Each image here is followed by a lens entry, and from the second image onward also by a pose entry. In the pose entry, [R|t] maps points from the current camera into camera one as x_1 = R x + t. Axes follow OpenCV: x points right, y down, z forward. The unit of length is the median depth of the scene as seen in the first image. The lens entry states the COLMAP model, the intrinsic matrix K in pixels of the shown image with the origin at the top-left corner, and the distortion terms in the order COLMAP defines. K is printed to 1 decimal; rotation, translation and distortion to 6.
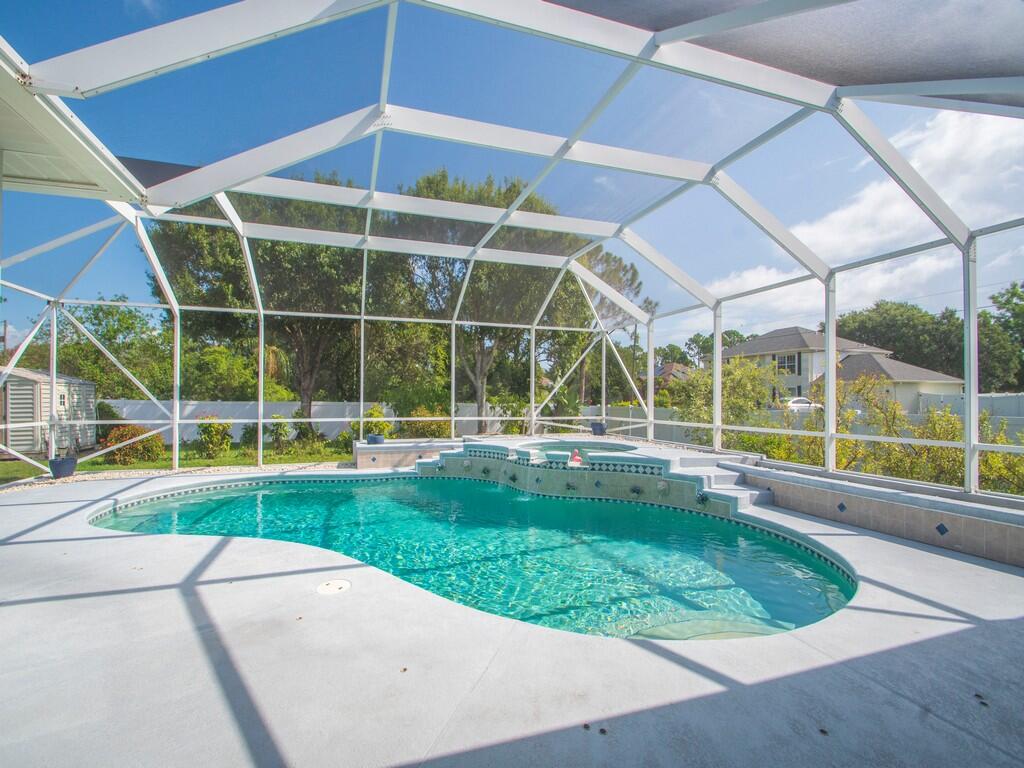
lens RADIAL K [[443.8, 0, 486.3], [0, 443.8, 394.7], [0, 0, 1]] dist [0.000019, -0.000026]
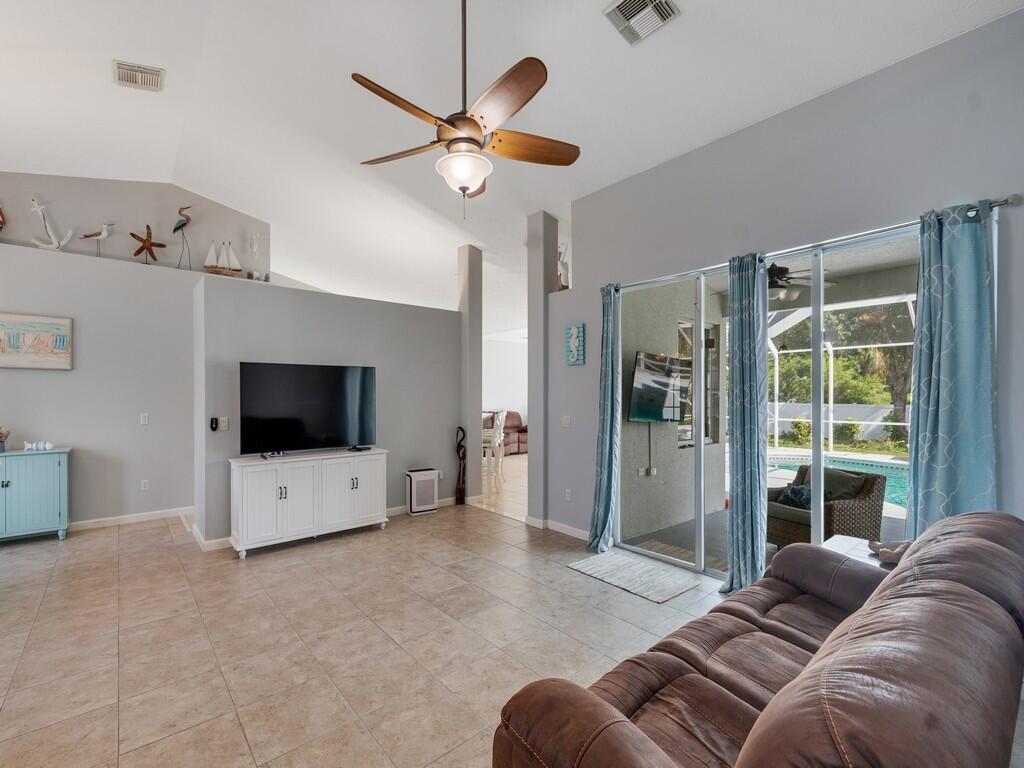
lens RADIAL K [[453.2, 0, 499.2], [0, 453.2, 390.4], [0, 0, 1]] dist [0.018601, -0.007649]
pose [[0.390445, -0.010545, -0.920566, 0.466810], [0.009916, 0.999925, -0.007248, -0.044837], [0.920573, -0.006299, 0.390520, -0.616766]]
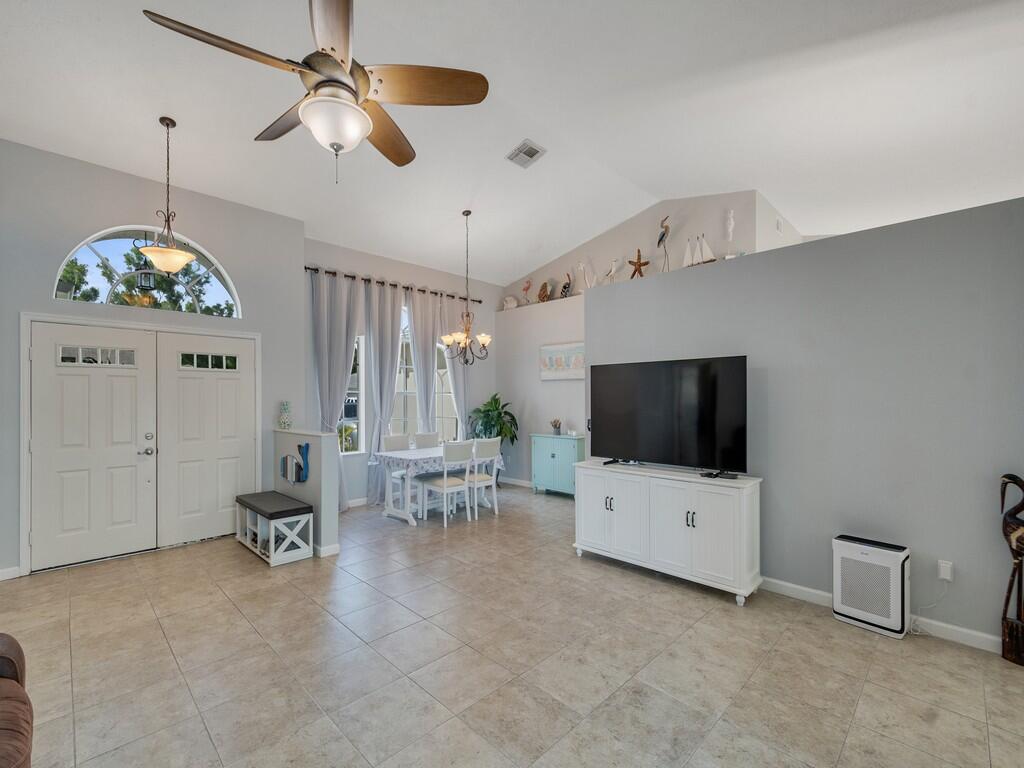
lens RADIAL K [[447.7, 0, 480.5], [0, 447.7, 397.5], [0, 0, 1]] dist [0.001665, -0.000509]
pose [[-0.901088, -0.003105, -0.433625, 0.223172], [0.001952, 0.999935, -0.011216, -0.040956], [0.433632, -0.010953, -0.901024, -0.281509]]
